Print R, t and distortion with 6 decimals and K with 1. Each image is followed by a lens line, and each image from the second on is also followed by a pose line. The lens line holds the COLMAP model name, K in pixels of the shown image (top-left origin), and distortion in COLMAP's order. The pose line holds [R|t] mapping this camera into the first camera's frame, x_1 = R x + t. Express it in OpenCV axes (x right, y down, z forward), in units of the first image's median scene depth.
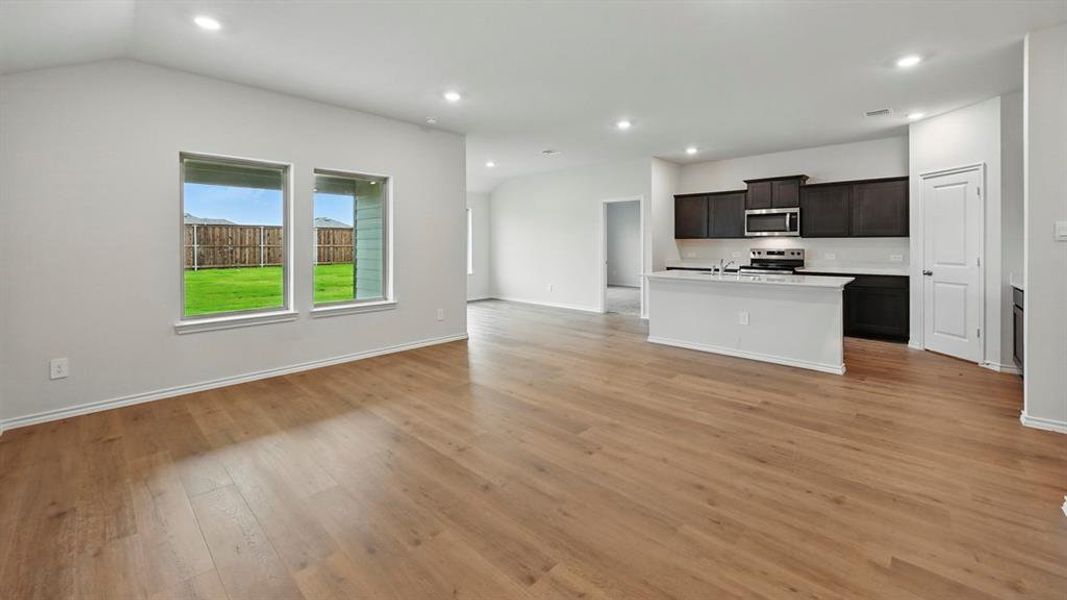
lens RADIAL K [[424.0, 0, 537.7], [0, 424.0, 241.5], [0, 0, 1]] dist [0.000190, -0.000413]
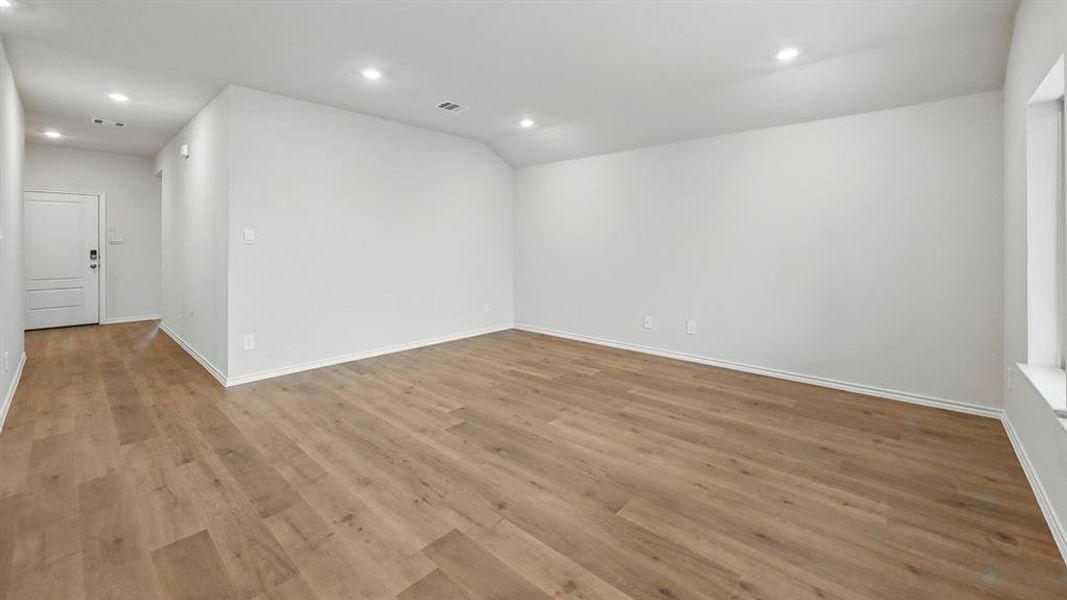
lens RADIAL K [[424.0, 0, 538.9], [0, 424.0, 245.0], [0, 0, 1]] dist [0.000190, -0.000413]
pose [[-0.999612, 0.001632, -0.027797, -0.028337], [0.001701, 0.999996, -0.002425, 0.003792], [0.027793, -0.002471, -0.999611, 0.895709]]
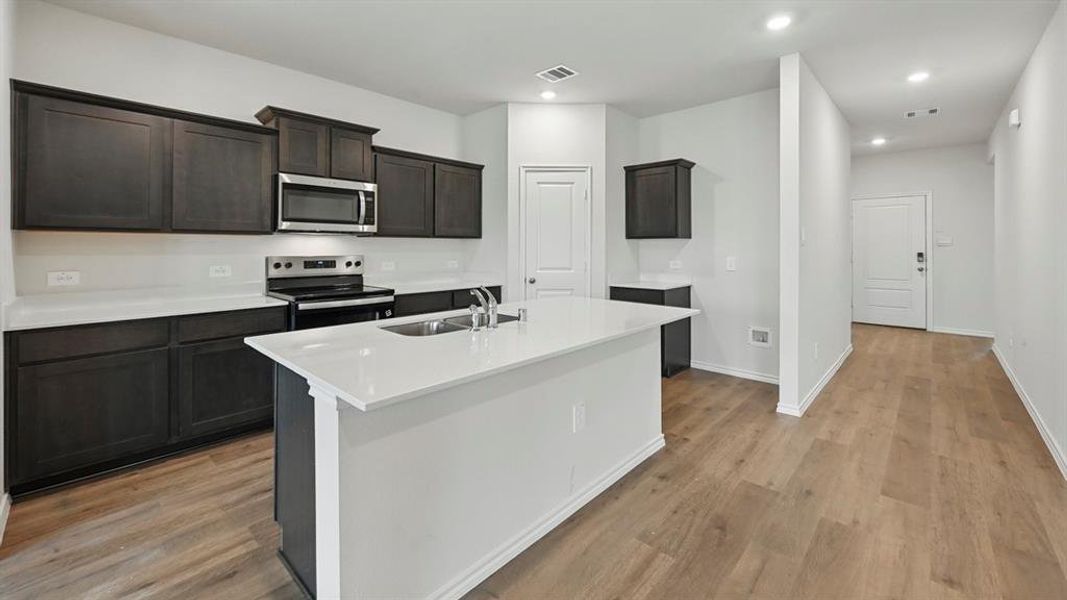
lens RADIAL K [[424.0, 0, 538.0], [0, 424.0, 245.6], [0, 0, 1]] dist [0.000190, -0.000413]
pose [[-0.008055, 0.004367, 0.999958, 0.033067], [-0.006042, 0.999972, -0.004415, 0.004994], [-0.999949, -0.006078, -0.008028, 0.749794]]
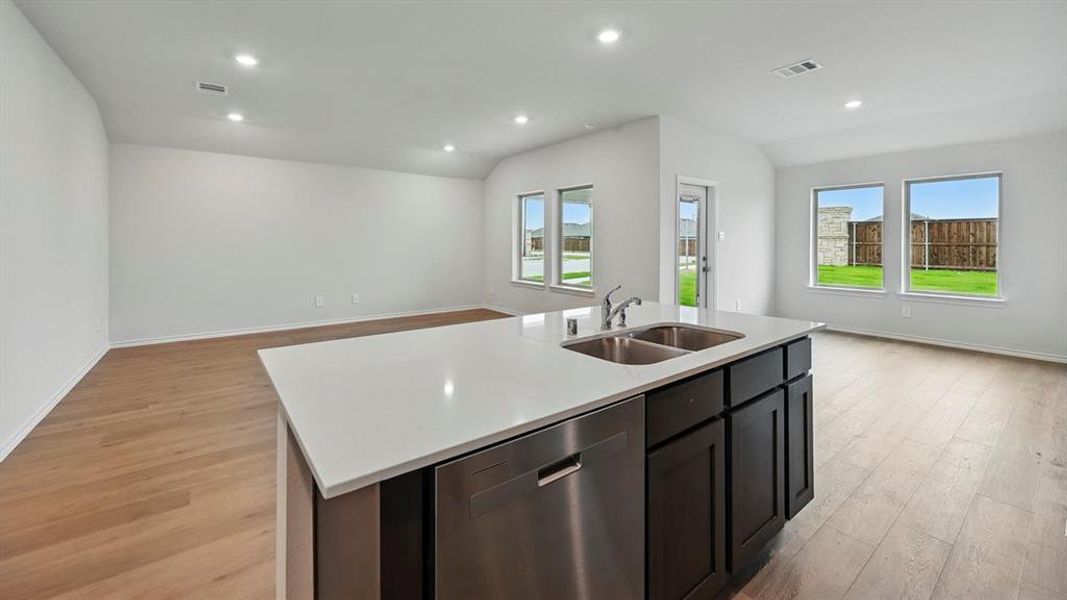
lens RADIAL K [[424.0, 0, 534.1], [0, 424.0, 242.5], [0, 0, 1]] dist [0.000190, -0.000413]
pose [[-0.159930, 0.004360, -0.987119, 0.623762], [0.002512, 0.999989, 0.004010, 0.004450], [0.987125, -0.001838, -0.159939, 0.775103]]
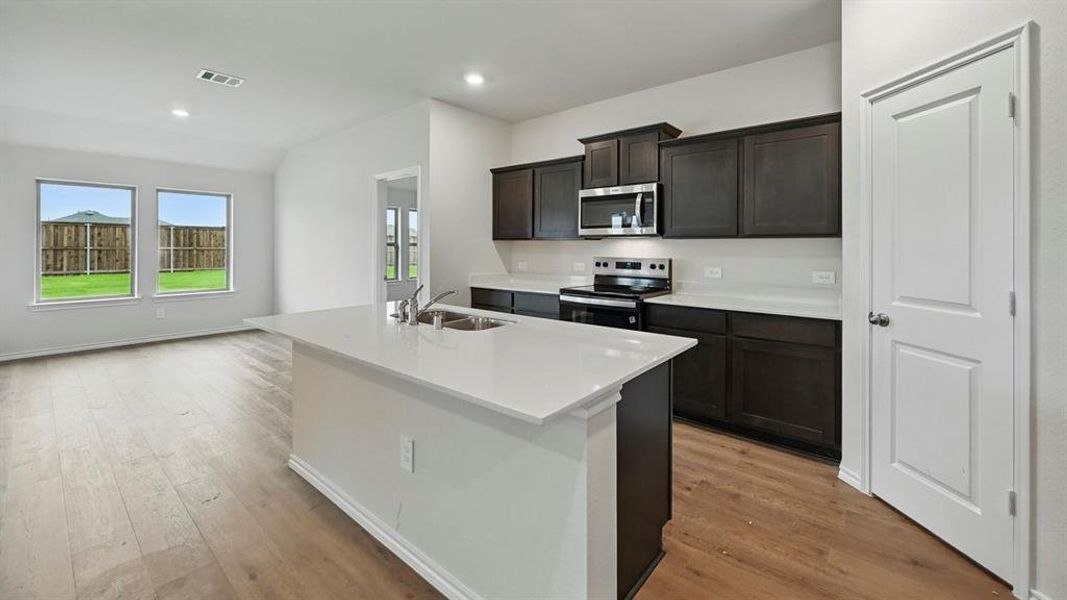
lens RADIAL K [[424.0, 0, 537.0], [0, 424.0, 243.6], [0, 0, 1]] dist [0.000190, -0.000413]
pose [[0.998284, 0.005772, 0.058277, 0.413658], [-0.005566, 0.999978, -0.003709, 0.000822], [-0.058297, 0.003378, 0.998294, 0.445997]]
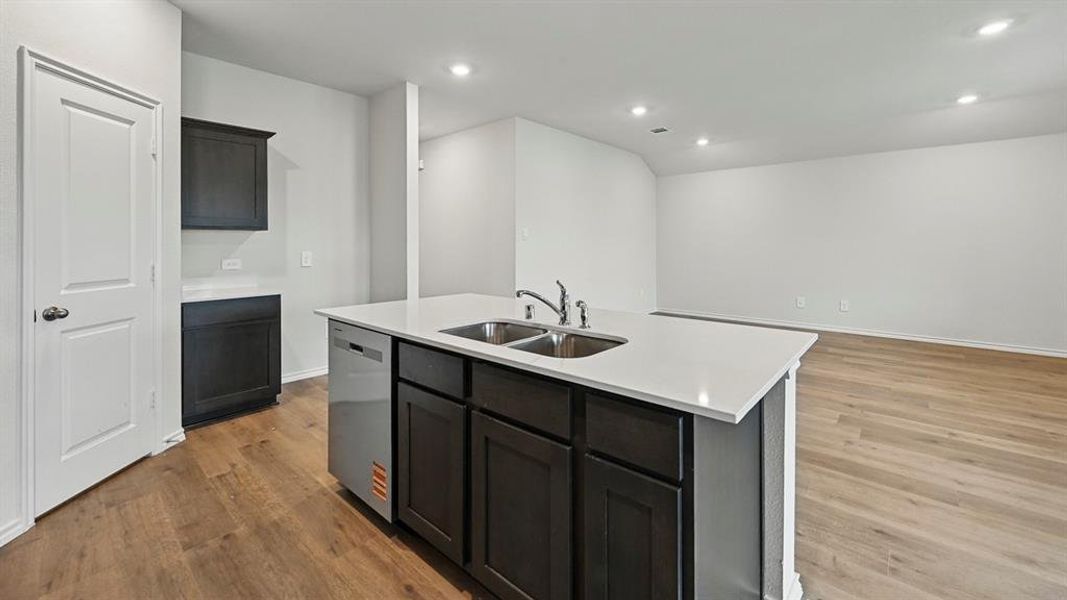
lens RADIAL K [[424.0, 0, 536.9], [0, 424.0, 242.0], [0, 0, 1]] dist [0.000190, -0.000413]
pose [[-0.999626, 0.005747, -0.026746, 0.363486], [0.005952, 0.999954, -0.007575, 0.010392], [0.026701, -0.007731, -0.999614, 1.060525]]
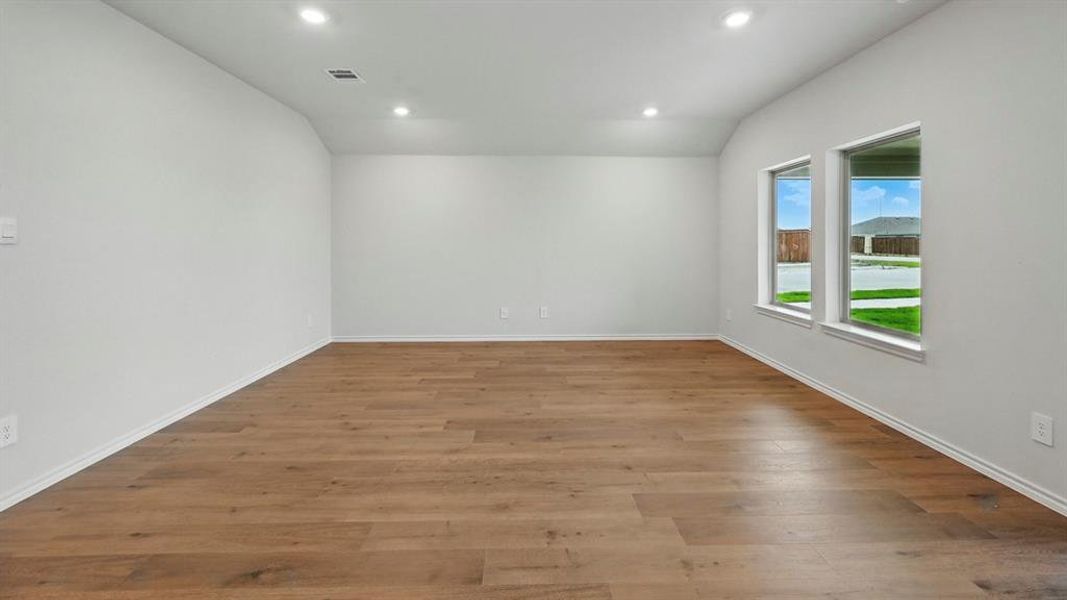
lens RADIAL K [[424.0, 0, 536.3], [0, 424.0, 243.7], [0, 0, 1]] dist [0.000190, -0.000413]
pose [[-0.711521, 0.005855, -0.702640, 0.304135], [0.006414, 0.999978, 0.001838, 0.001414], [0.702635, -0.003199, -0.711543, 0.786105]]
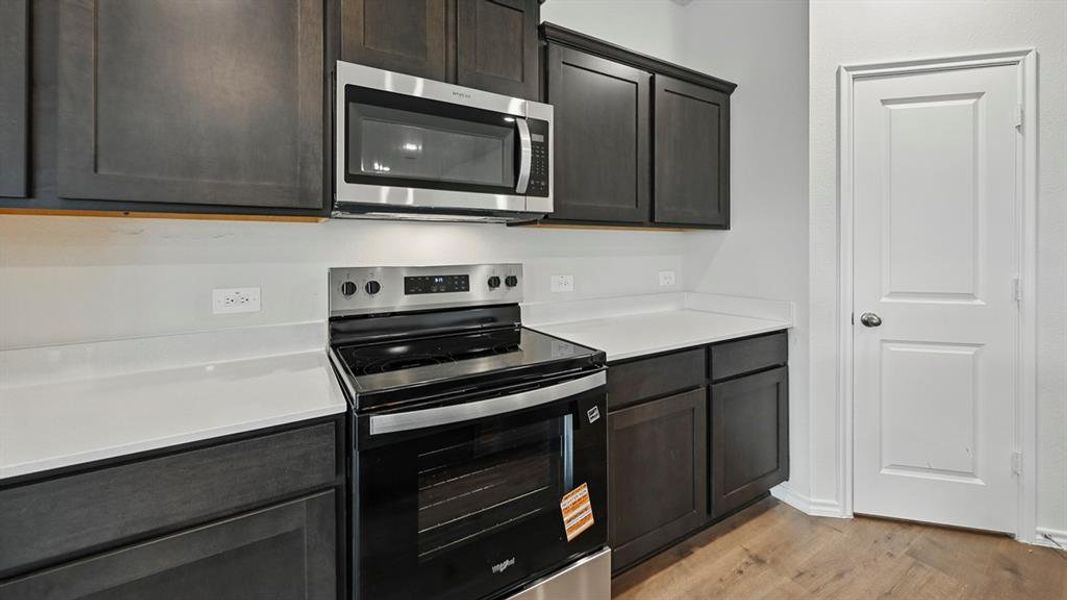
lens RADIAL K [[424.0, 0, 539.2], [0, 424.0, 247.4], [0, 0, 1]] dist [0.000190, -0.000413]
pose [[0.261105, 0.000267, 0.965310, 0.349224], [-0.002881, 0.999996, 0.000502, 0.006181], [-0.965306, -0.002912, 0.261104, 0.899737]]
